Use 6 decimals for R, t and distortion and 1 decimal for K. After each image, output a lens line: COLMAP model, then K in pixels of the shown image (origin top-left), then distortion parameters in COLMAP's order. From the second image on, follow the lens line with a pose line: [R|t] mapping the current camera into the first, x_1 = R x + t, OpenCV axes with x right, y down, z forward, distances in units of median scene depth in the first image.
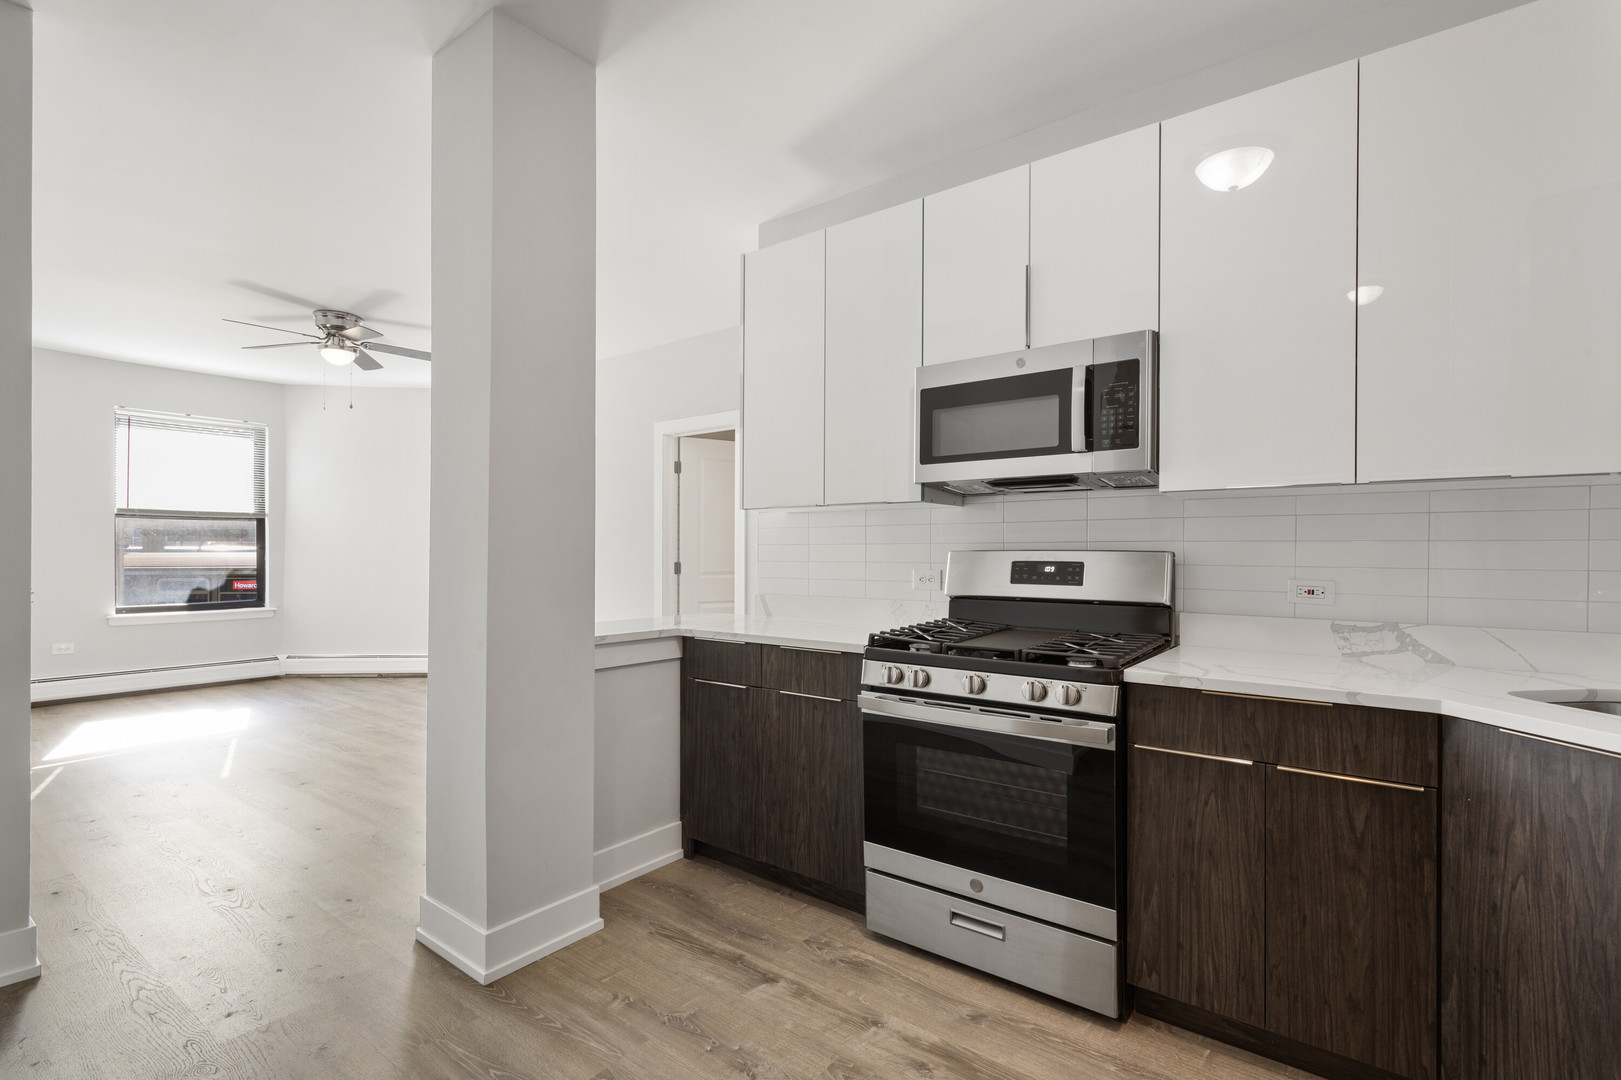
lens RADIAL K [[771.3, 0, 796.5], [0, 771.3, 536.3], [0, 0, 1]] dist [0.007702, -0.000540]
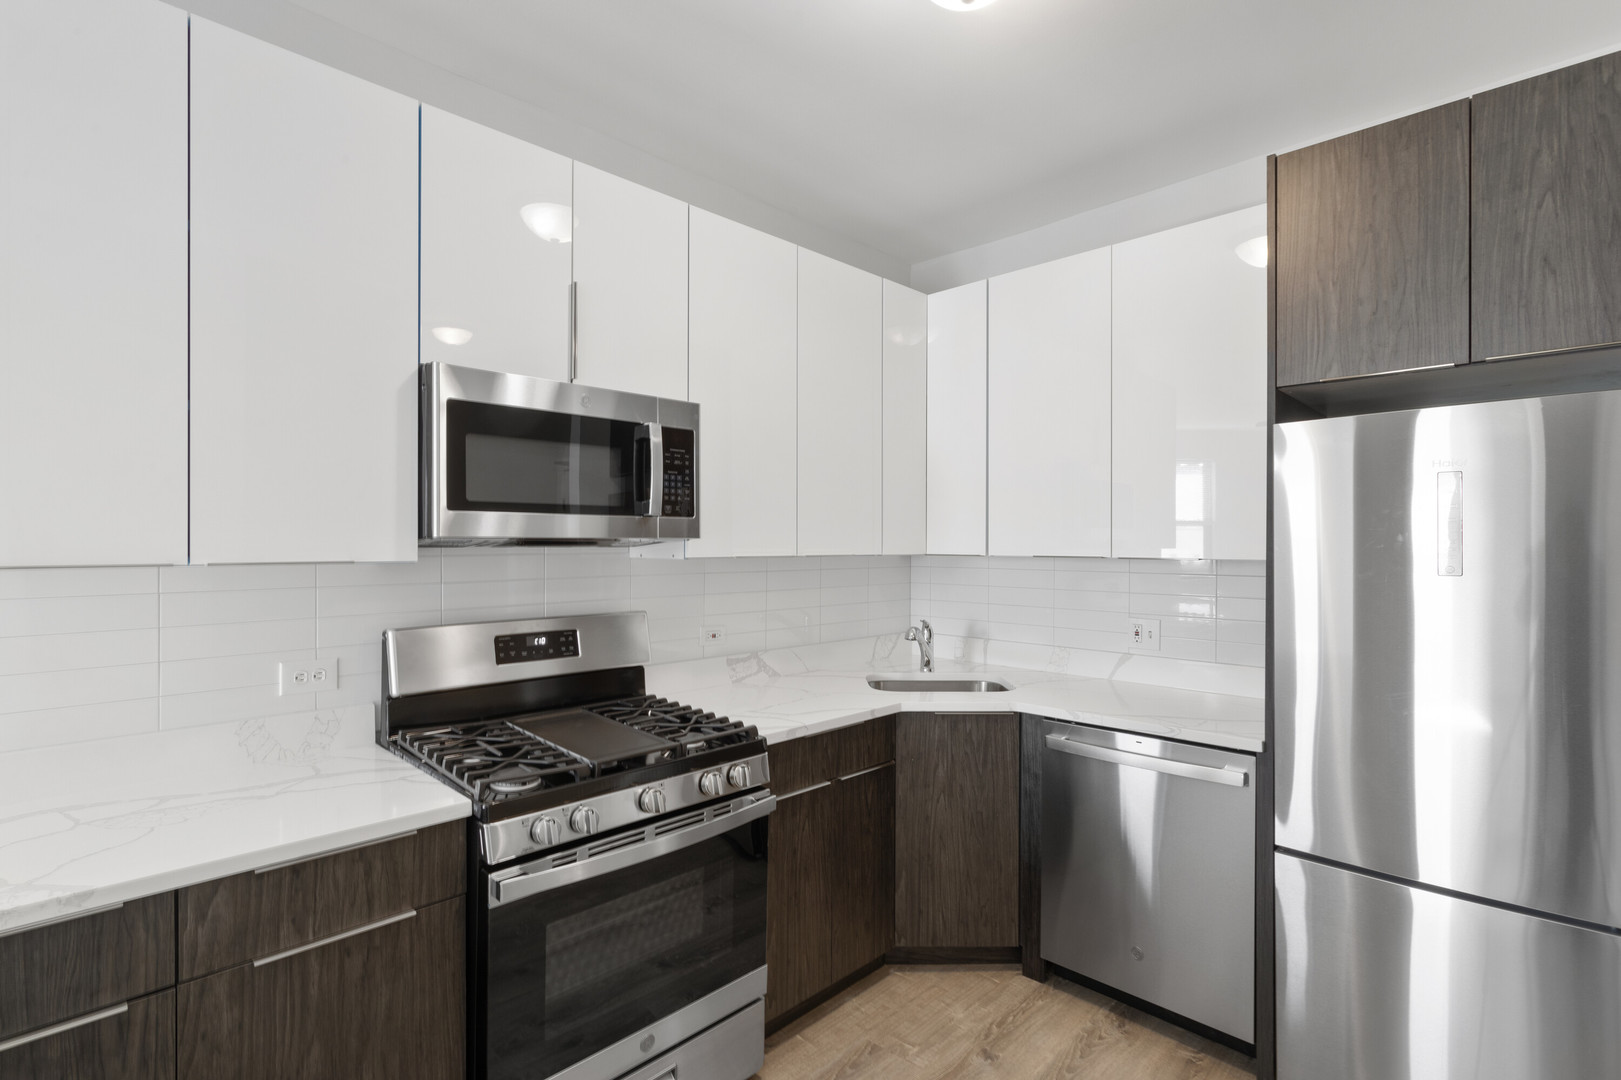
lens RADIAL K [[771.3, 0, 815.4], [0, 771.3, 532.4], [0, 0, 1]] dist [0.007702, -0.000540]
pose [[0.118911, 0.009358, 0.992861, -0.537006], [-0.022820, 0.999717, -0.006689, -0.087513], [-0.992643, -0.021862, 0.119091, 0.686917]]
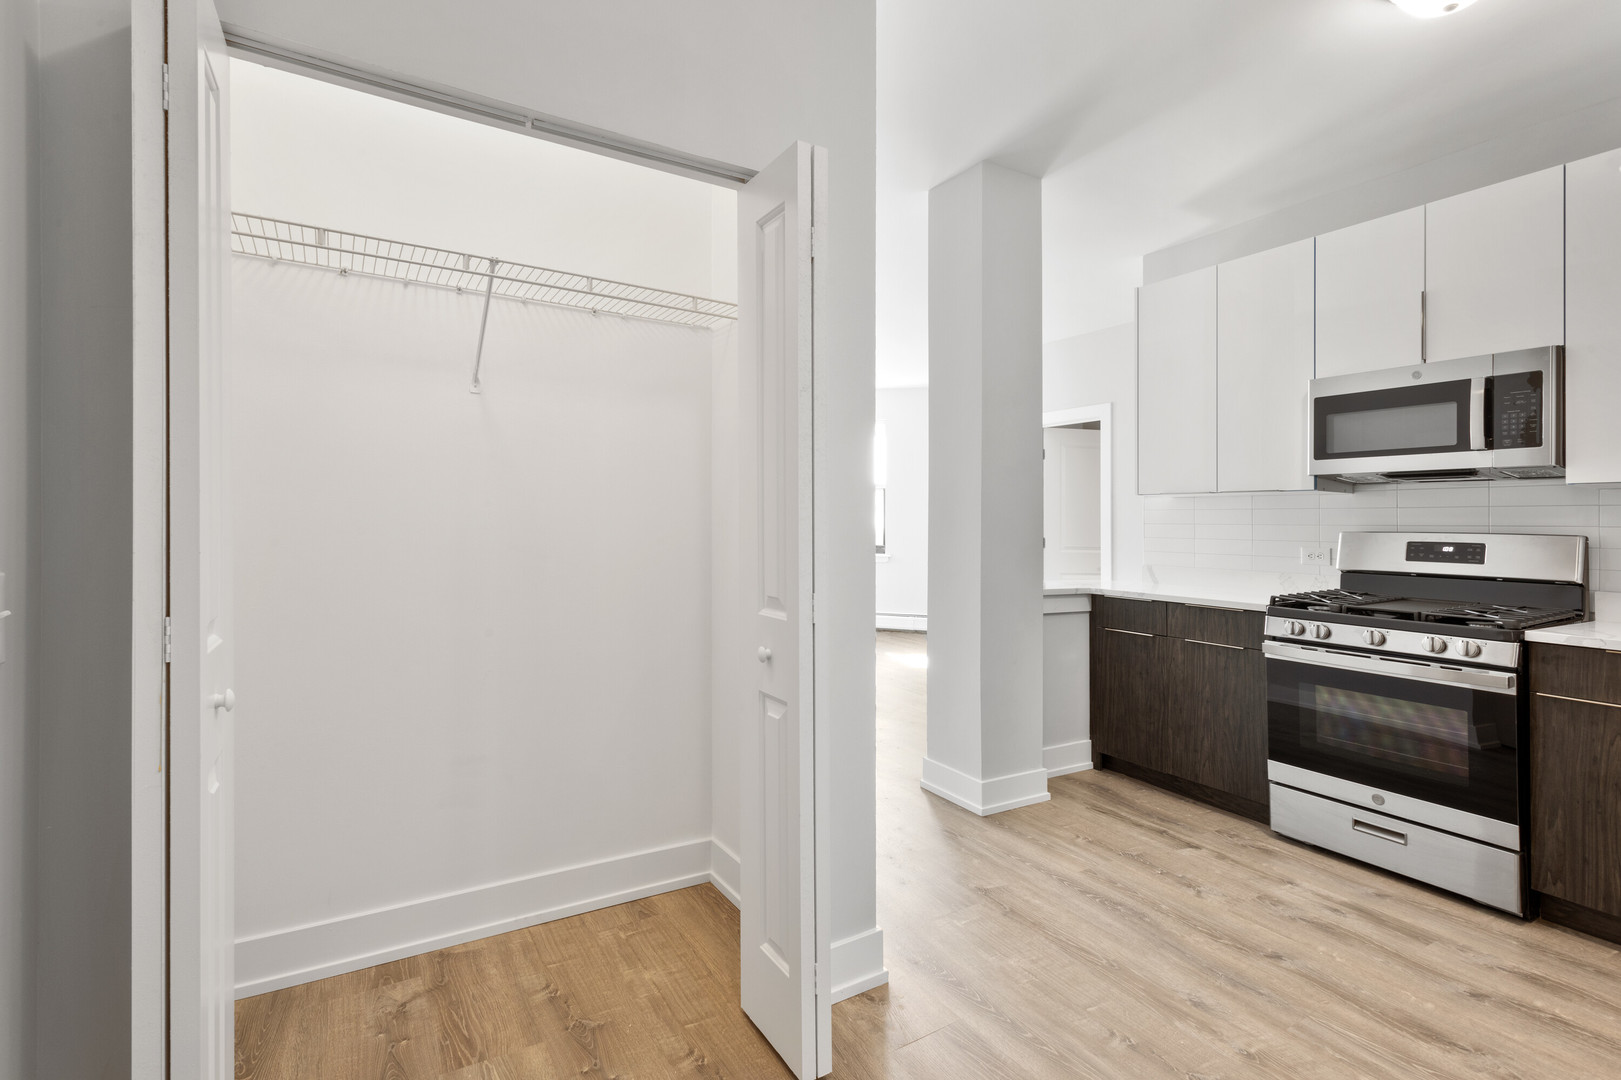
lens RADIAL K [[771.3, 0, 804.0], [0, 771.3, 496.4], [0, 0, 1]] dist [0.007702, -0.000540]
pose [[0.931768, 0.000640, -0.363054, -0.166416], [-0.008097, 0.999786, -0.019019, -0.006925], [0.362964, 0.020661, 0.931574, -0.483645]]
